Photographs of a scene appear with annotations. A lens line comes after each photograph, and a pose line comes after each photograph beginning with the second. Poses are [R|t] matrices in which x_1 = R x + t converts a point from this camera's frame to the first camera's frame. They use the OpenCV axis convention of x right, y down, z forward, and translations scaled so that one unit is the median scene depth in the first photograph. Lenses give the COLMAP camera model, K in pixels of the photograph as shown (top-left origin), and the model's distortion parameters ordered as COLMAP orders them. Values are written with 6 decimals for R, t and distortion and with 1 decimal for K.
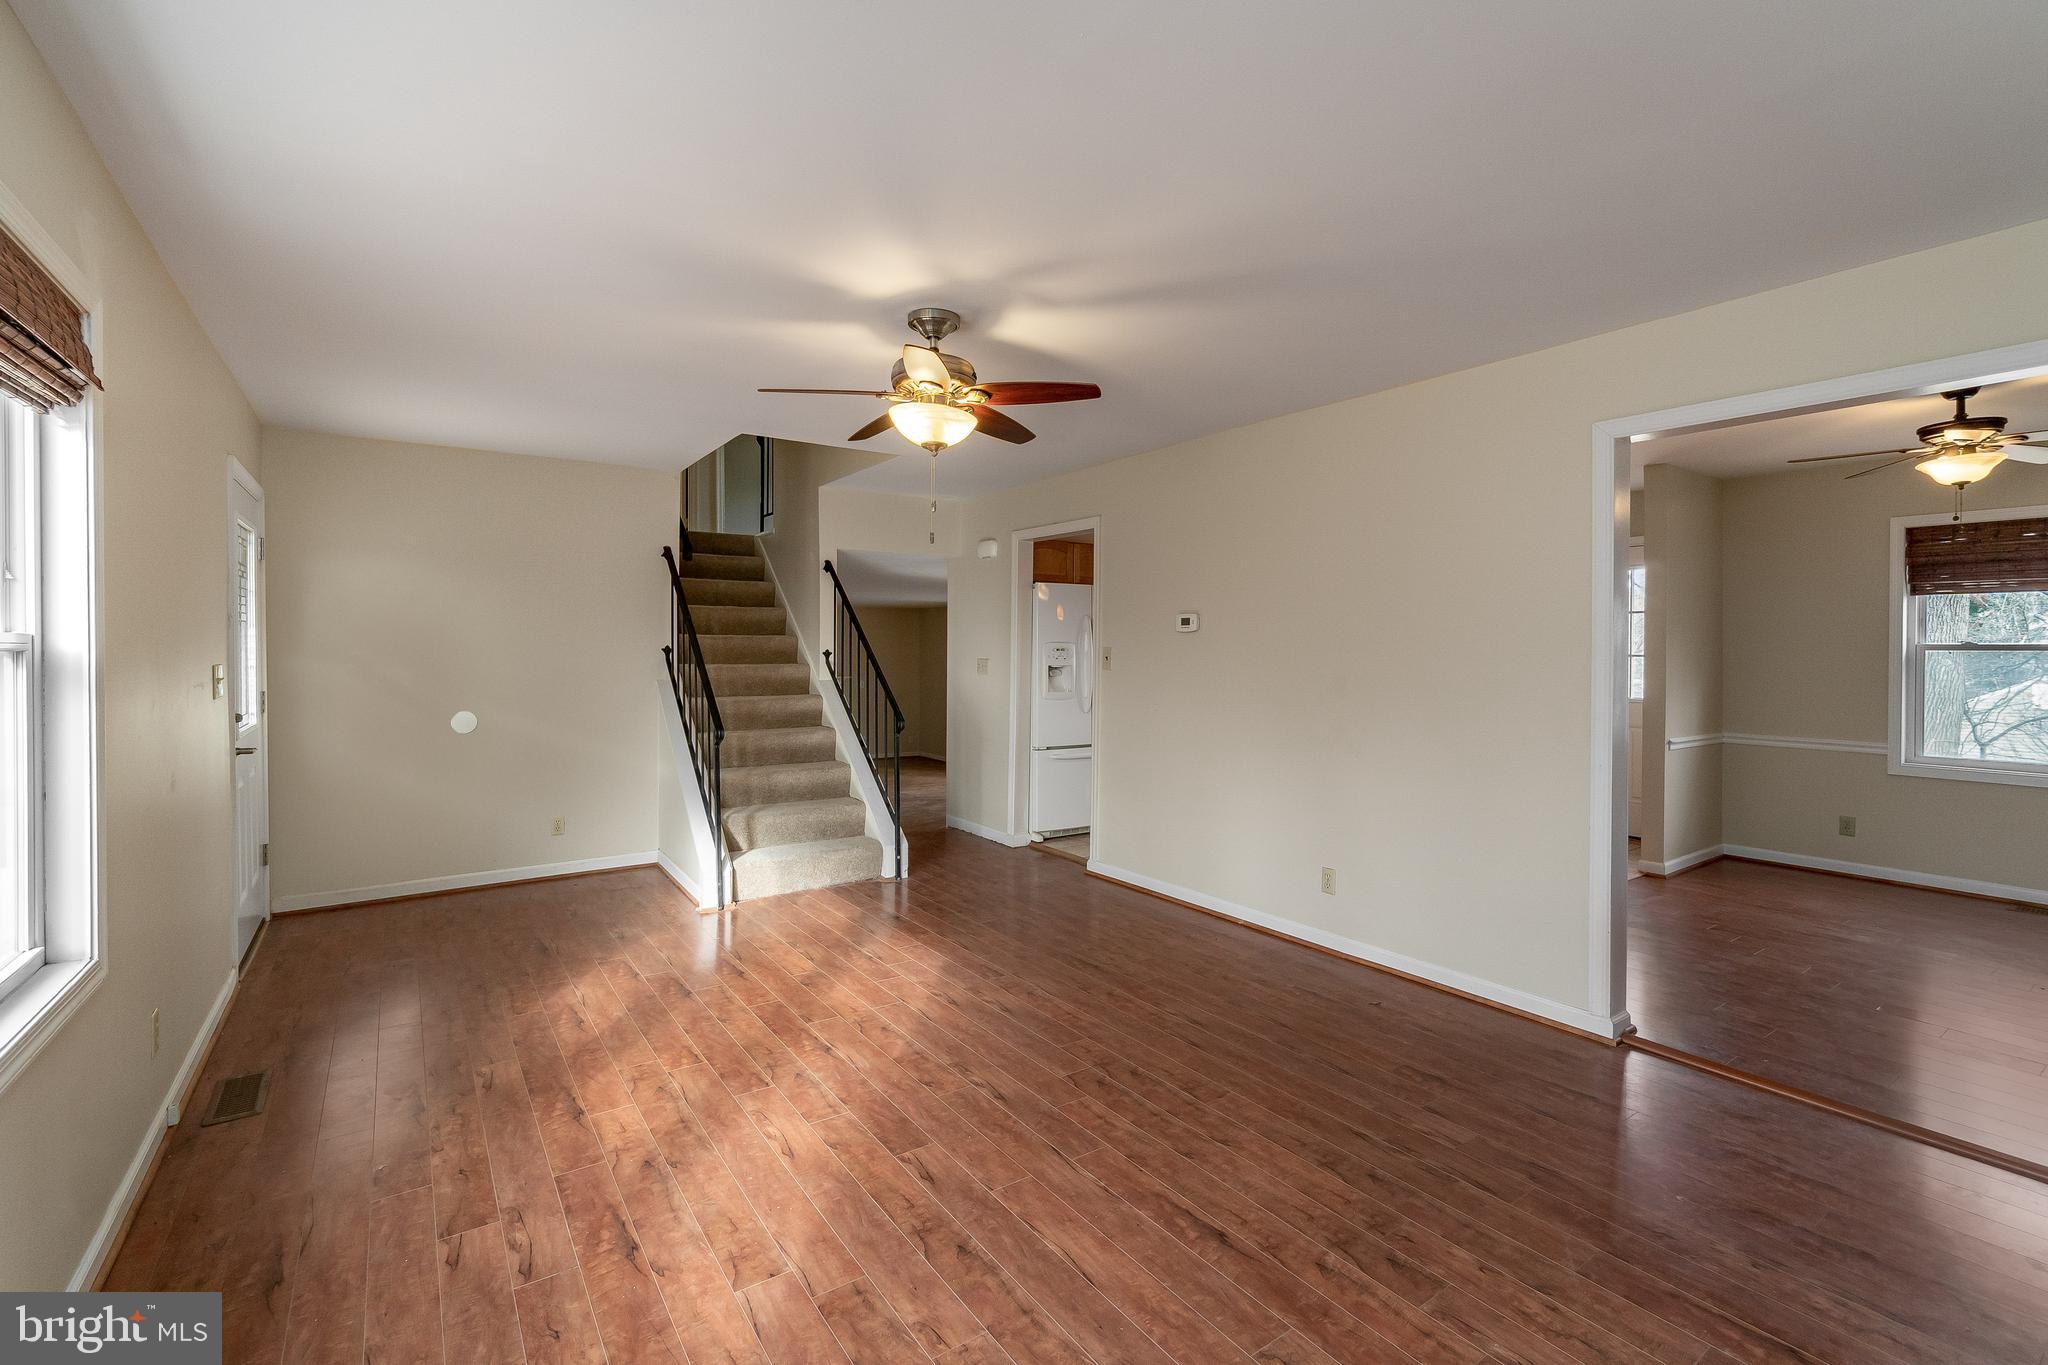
lens RADIAL K [[889.2, 0, 1015.8], [0, 889.2, 668.7], [0, 0, 1]] dist [-0.004743, 0.001085]
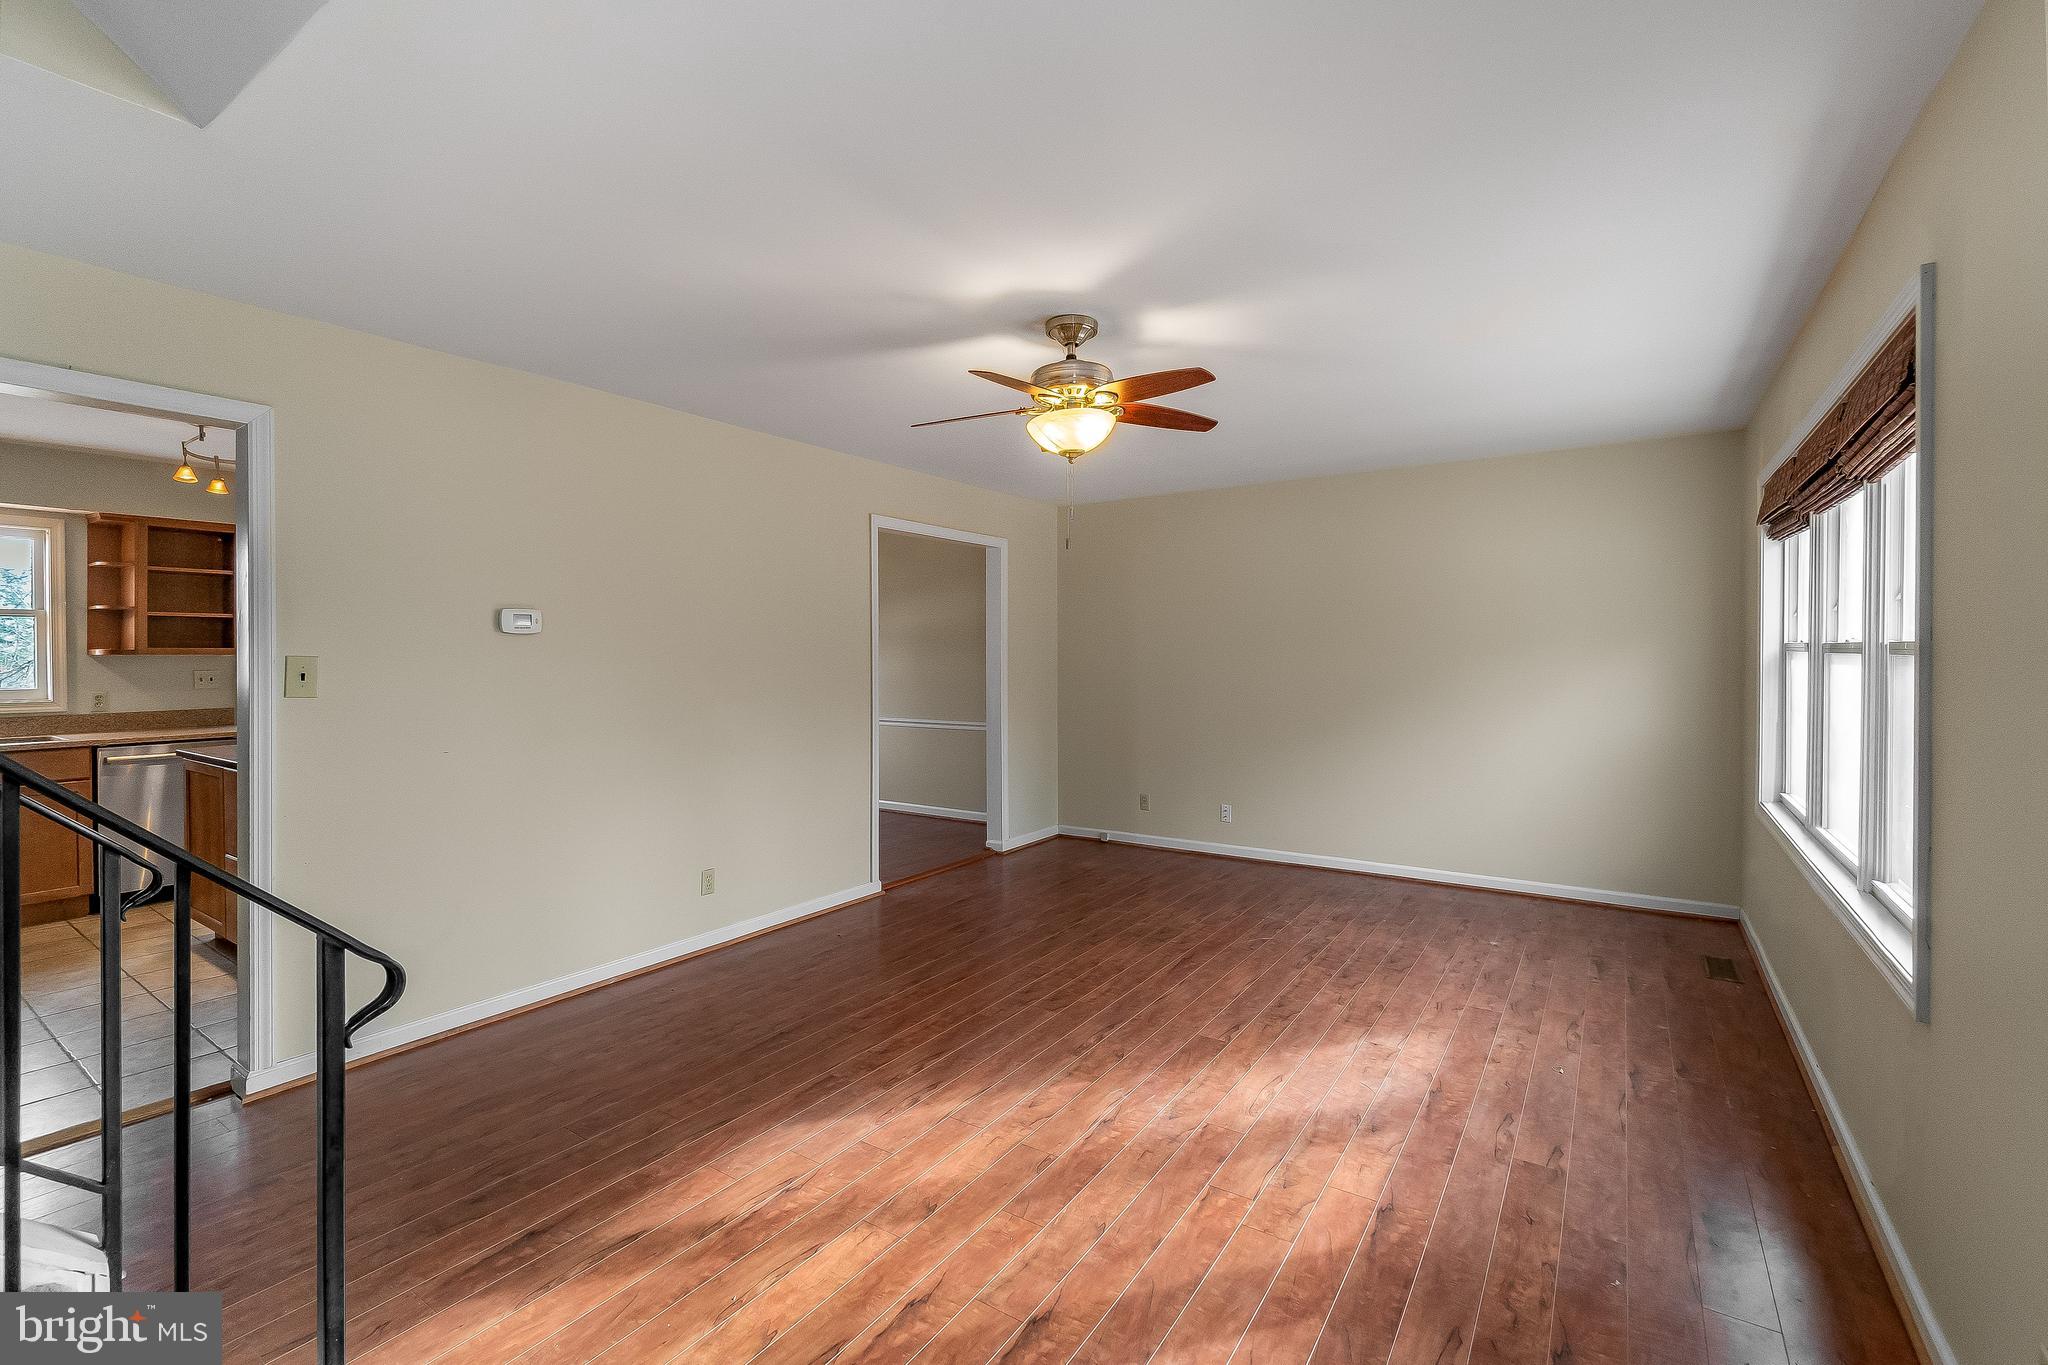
lens RADIAL K [[889.2, 0, 1015.8], [0, 889.2, 668.7], [0, 0, 1]] dist [-0.004743, 0.001085]
pose [[-0.354113, -0.017074, 0.935047, -1.089717], [0.024945, 0.999305, 0.027694, -0.039676], [-0.934870, 0.033131, -0.353441, 1.529182]]
